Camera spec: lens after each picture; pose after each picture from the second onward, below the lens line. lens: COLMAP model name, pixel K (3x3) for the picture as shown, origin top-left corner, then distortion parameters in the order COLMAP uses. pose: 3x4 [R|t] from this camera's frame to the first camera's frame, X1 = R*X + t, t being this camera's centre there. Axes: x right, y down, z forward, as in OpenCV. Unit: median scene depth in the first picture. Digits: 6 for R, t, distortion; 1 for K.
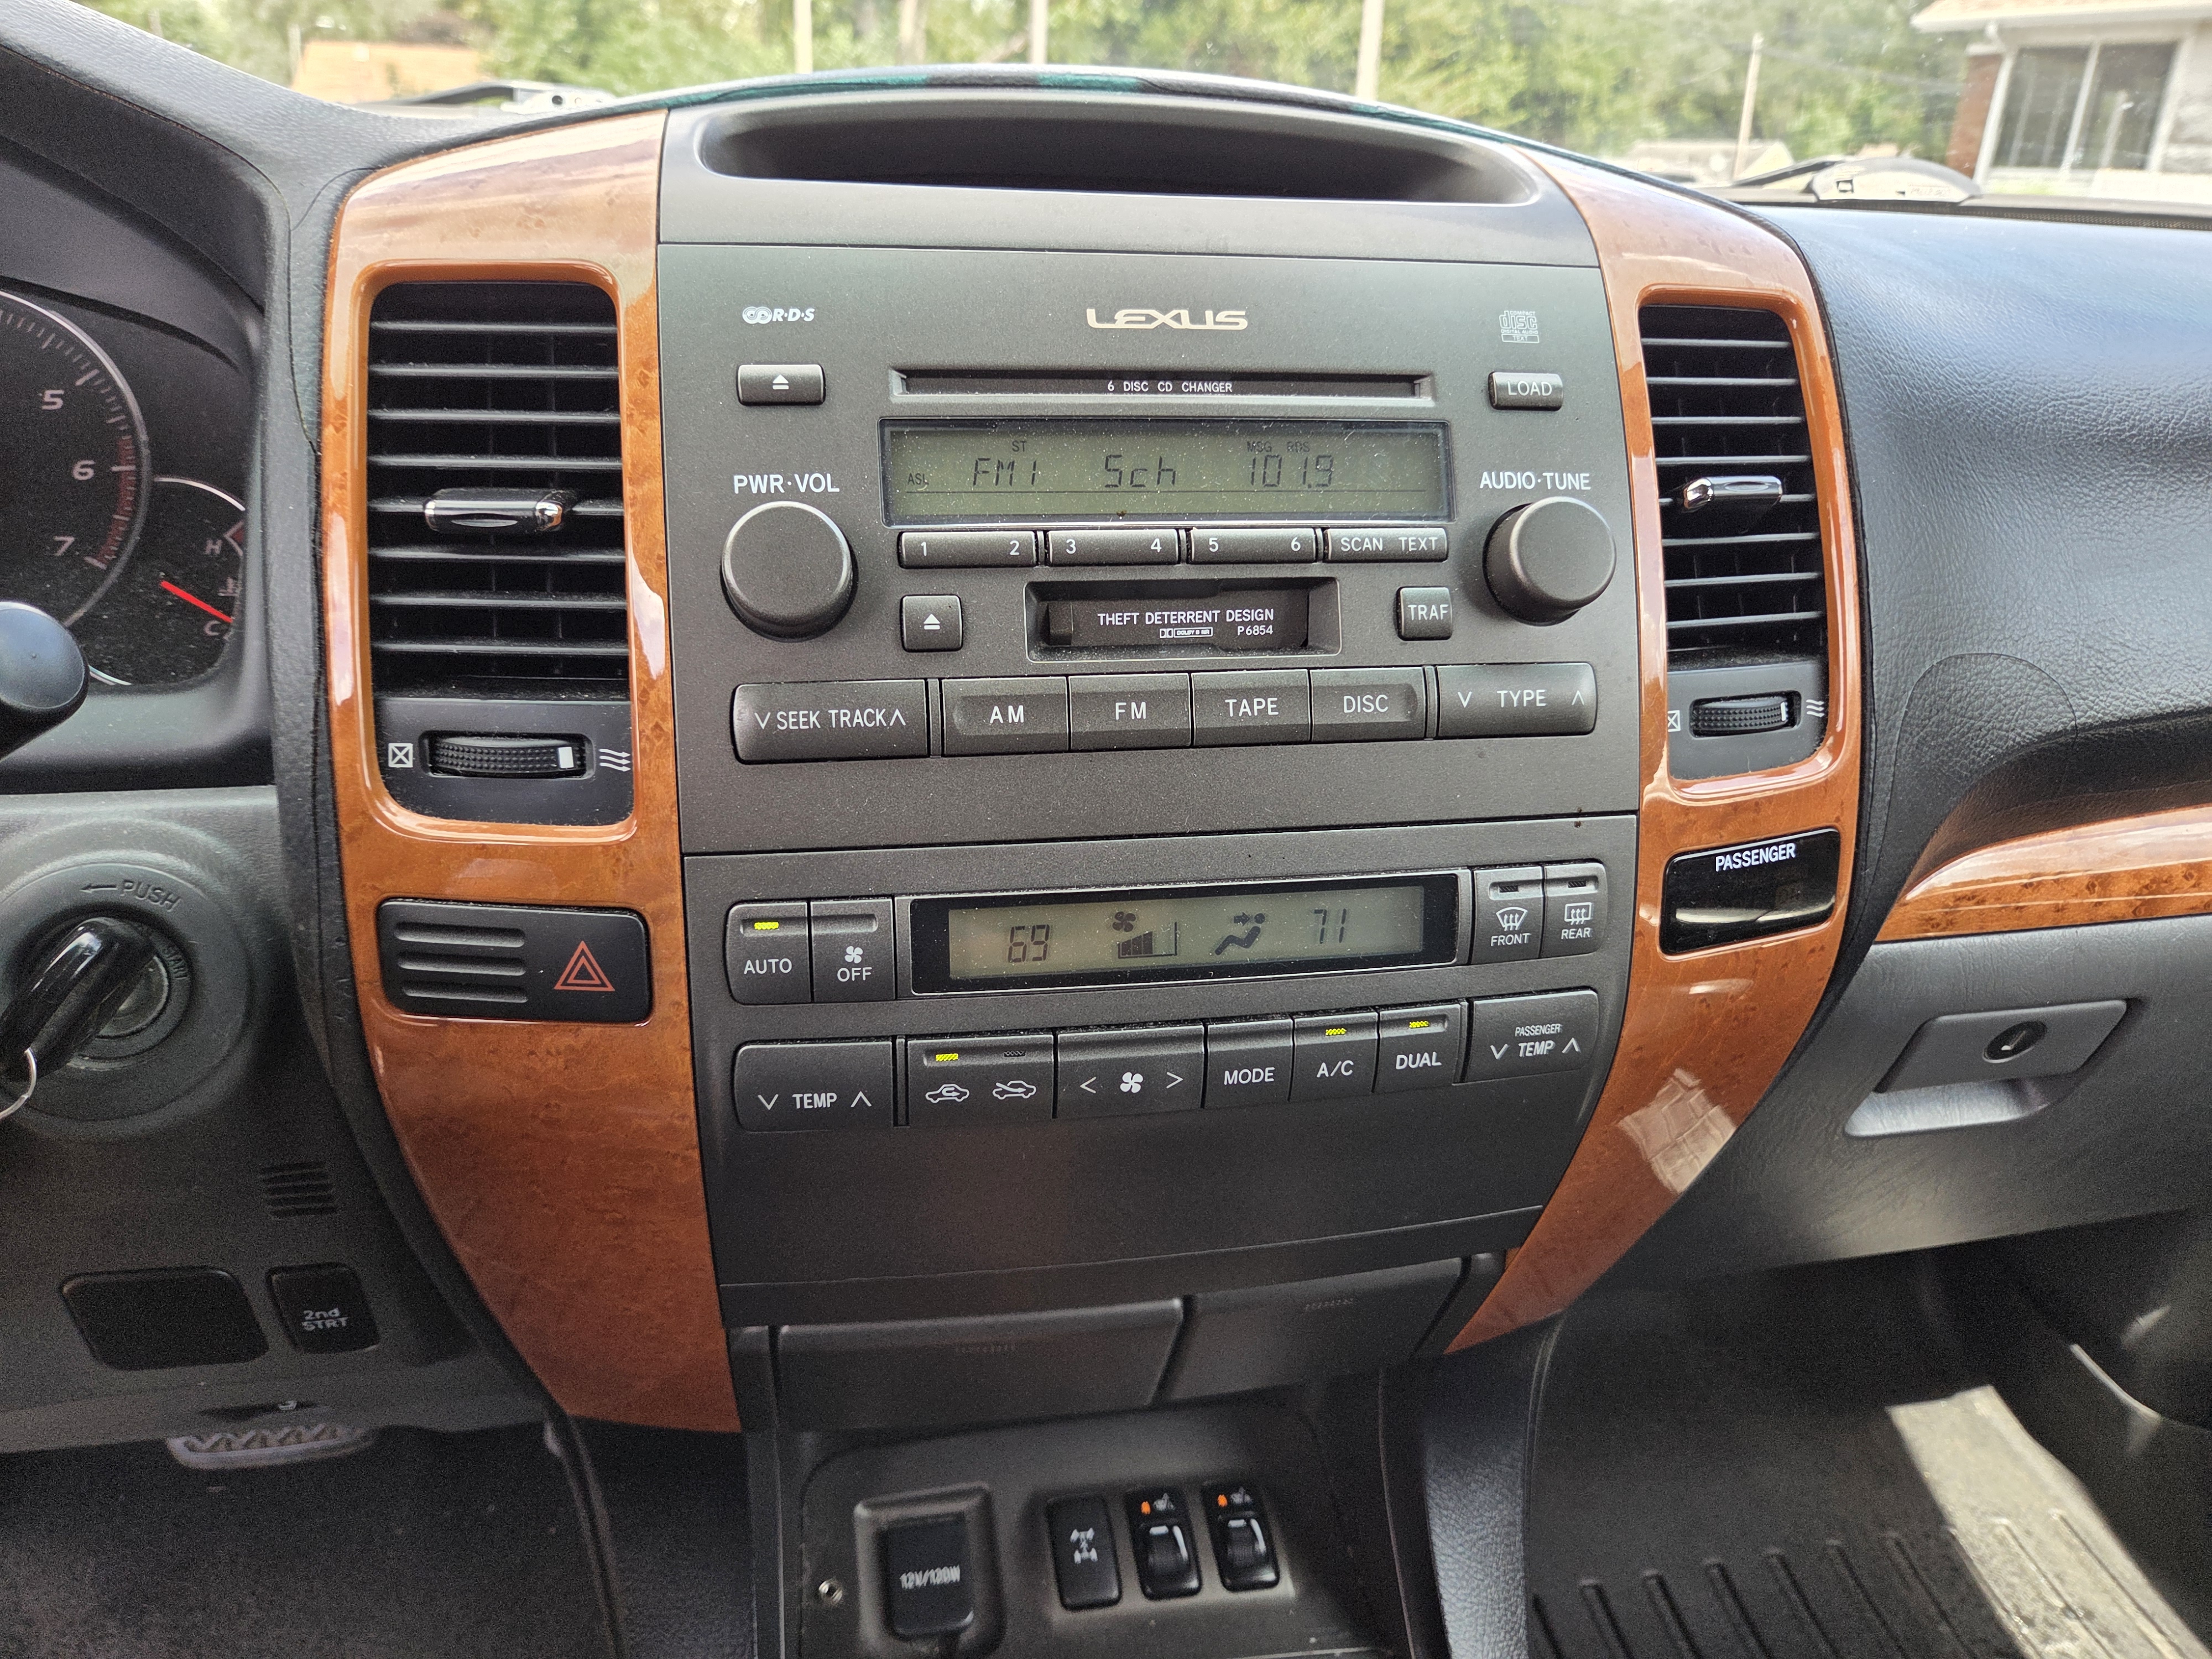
lens RADIAL K [[1507.9, 0, 1104.0], [0, 1507.9, 819.8], [0, 0, 1]] dist [0.002143, -0.008905]
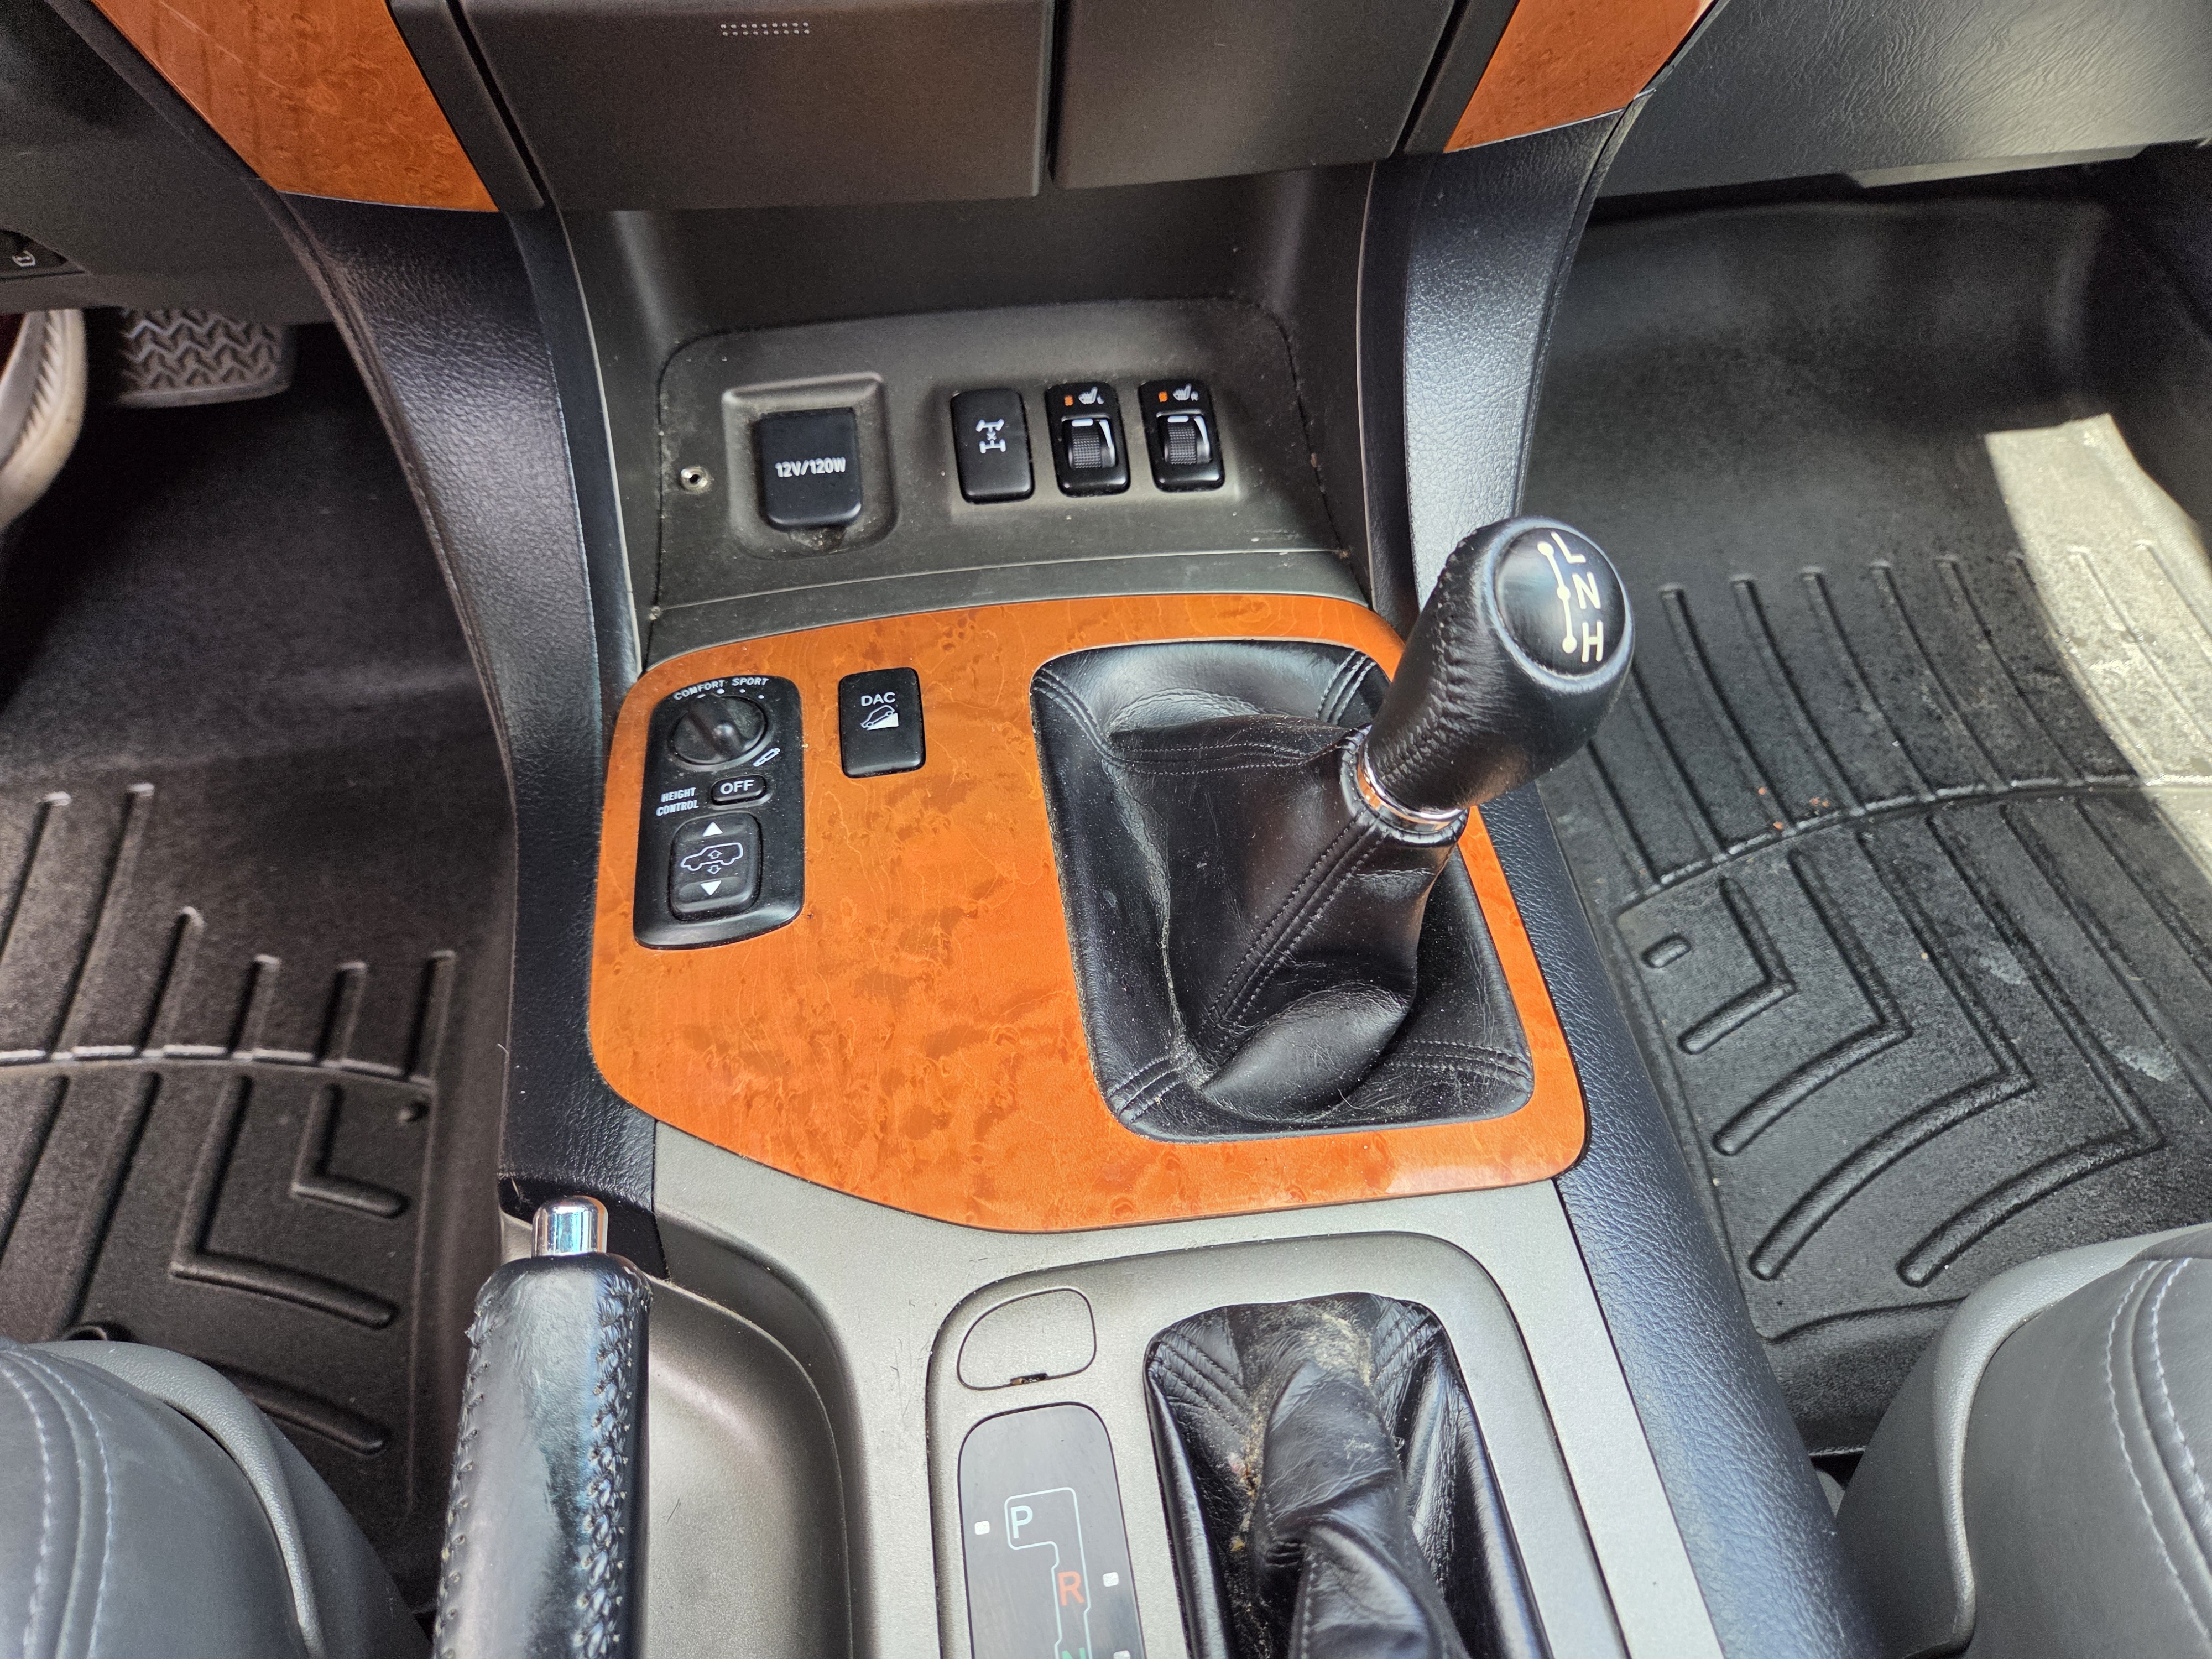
lens RADIAL K [[1489.3, 0, 1076.1], [0, 1489.3, 828.3], [0, 0, 1]] dist [0.038189, -0.047193]
pose [[0.998180, 0.023791, -0.055417, 0.118899], [0.007331, 0.864220, 0.503060, 0.352173], [0.059861, -0.502550, 0.862473, 0.245954]]
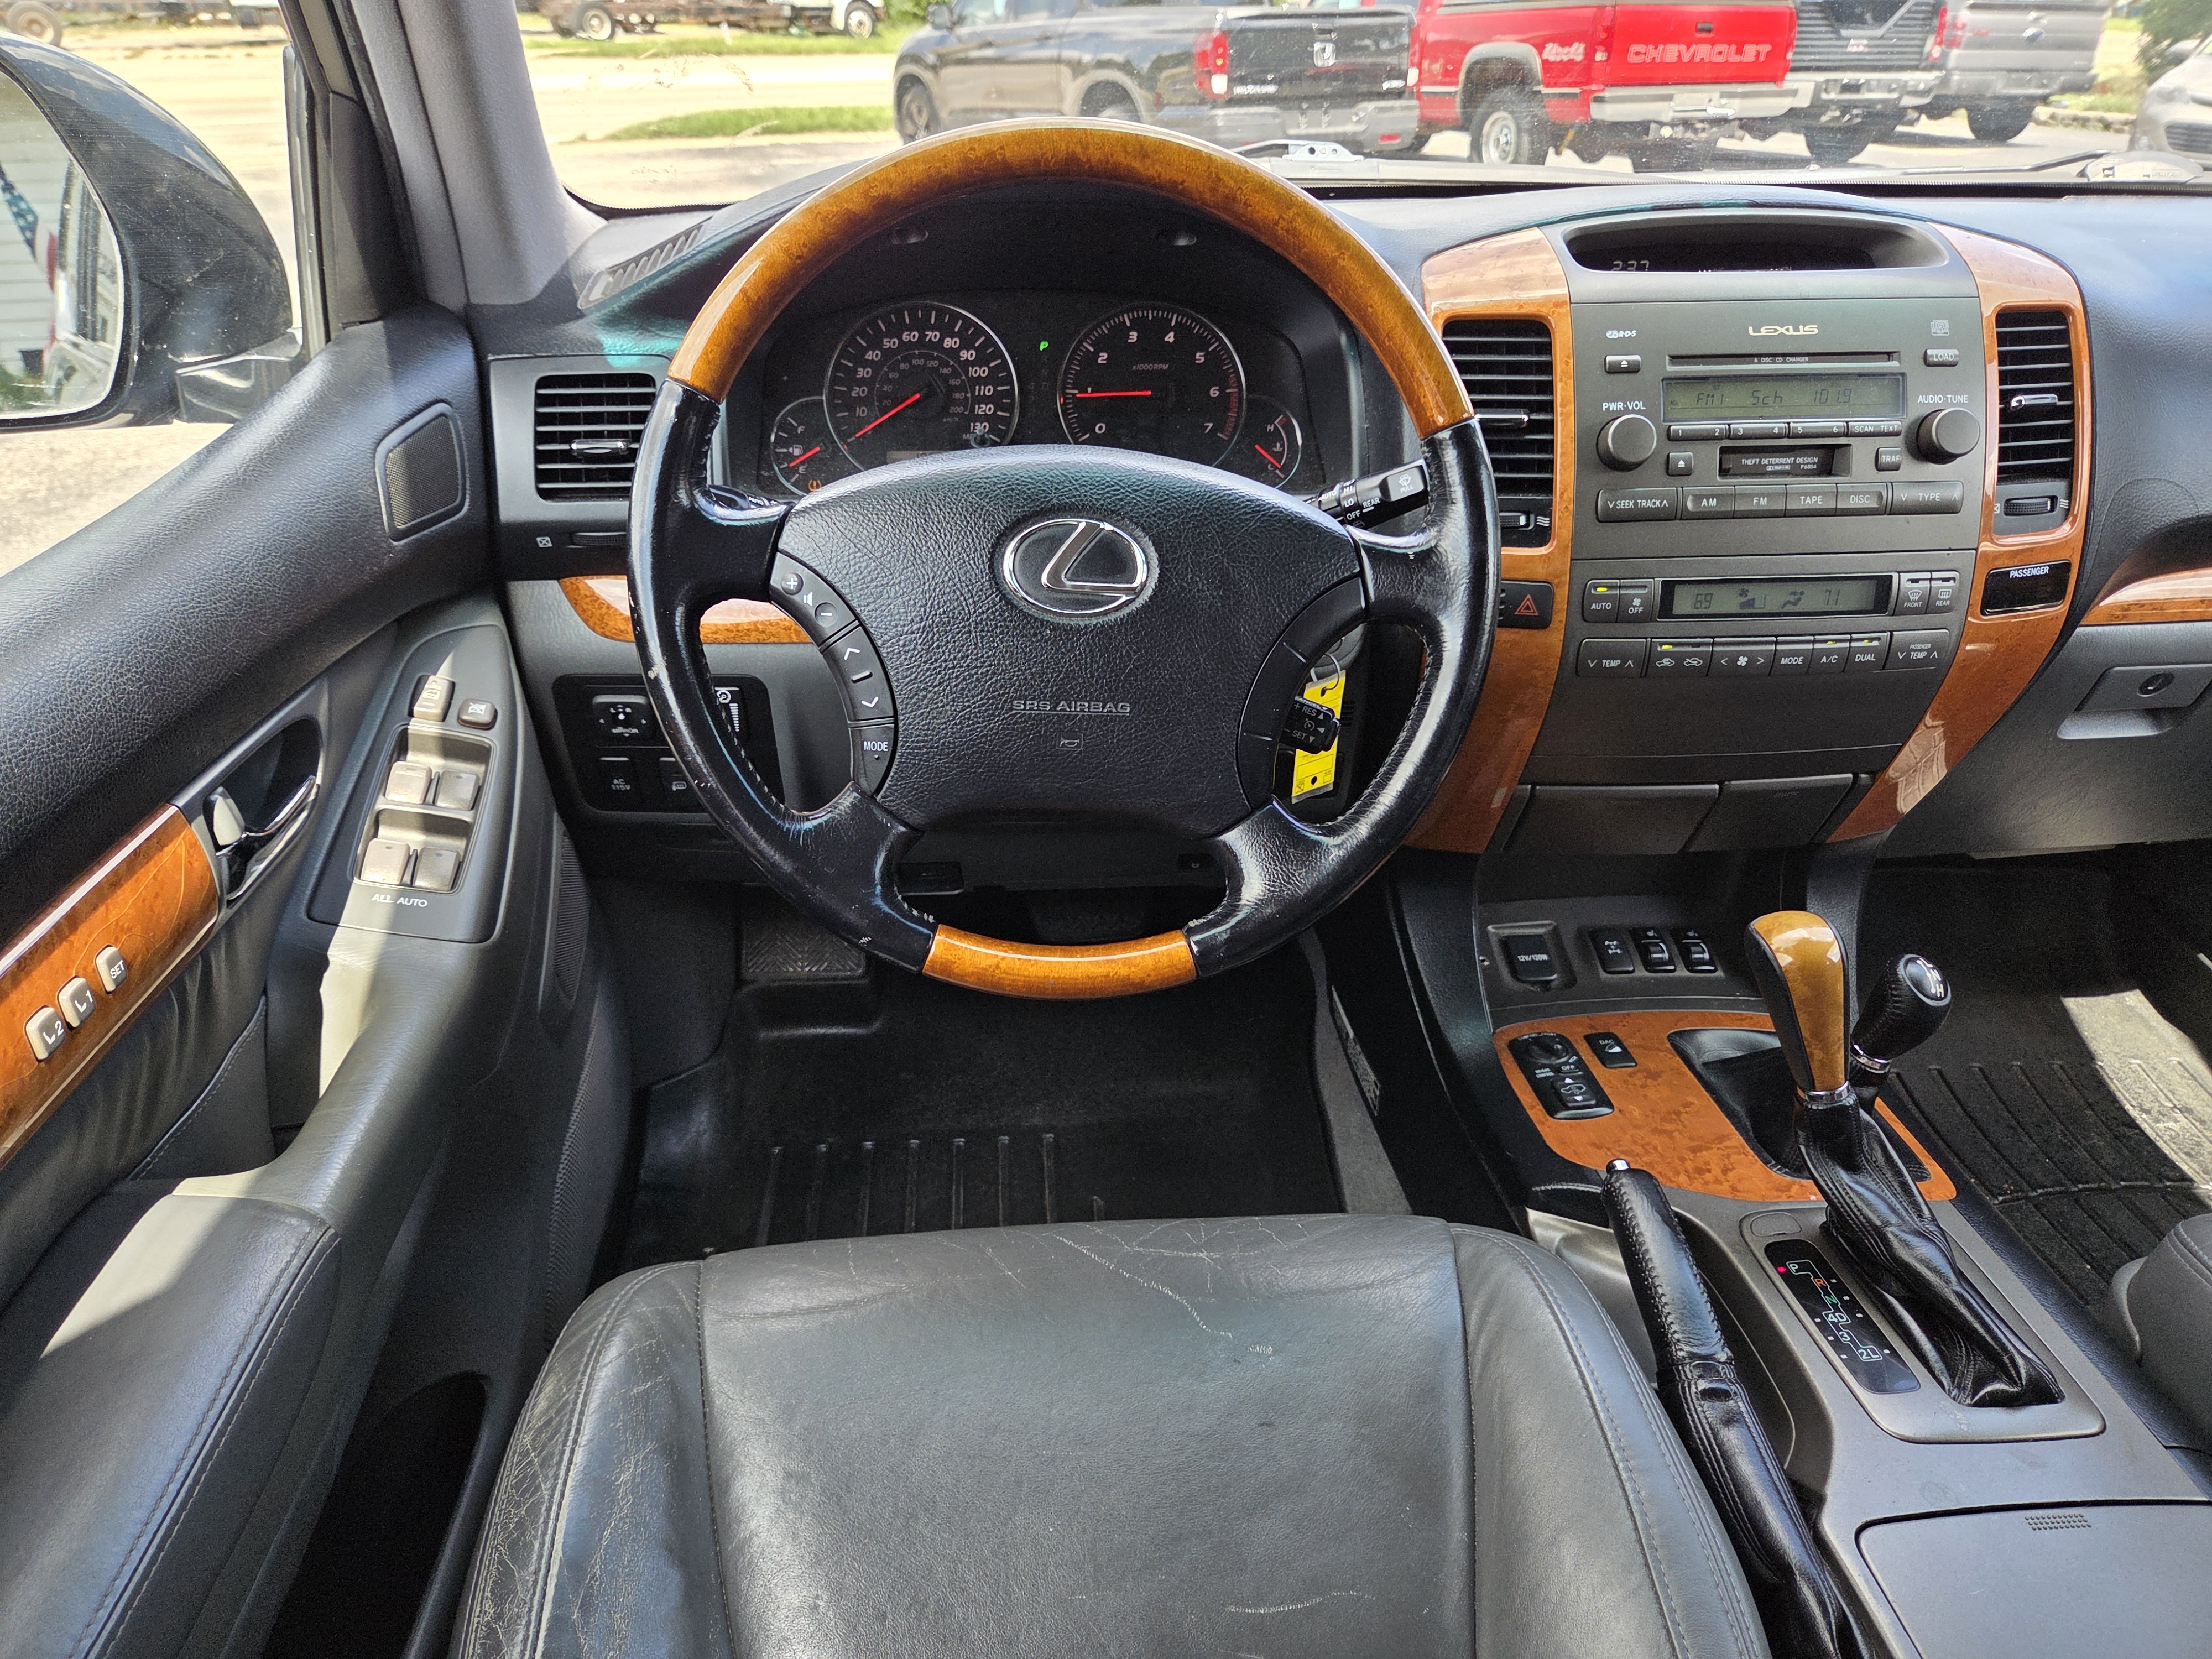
lens RADIAL K [[1489.3, 0, 1076.1], [0, 1489.3, 828.3], [0, 0, 1]] dist [0.038189, -0.047193]
pose [[0.992568, 0.030406, -0.117835, -0.666822], [-0.015985, 0.992469, 0.121451, 0.149649], [0.120640, -0.118664, 0.985578, -1.345200]]
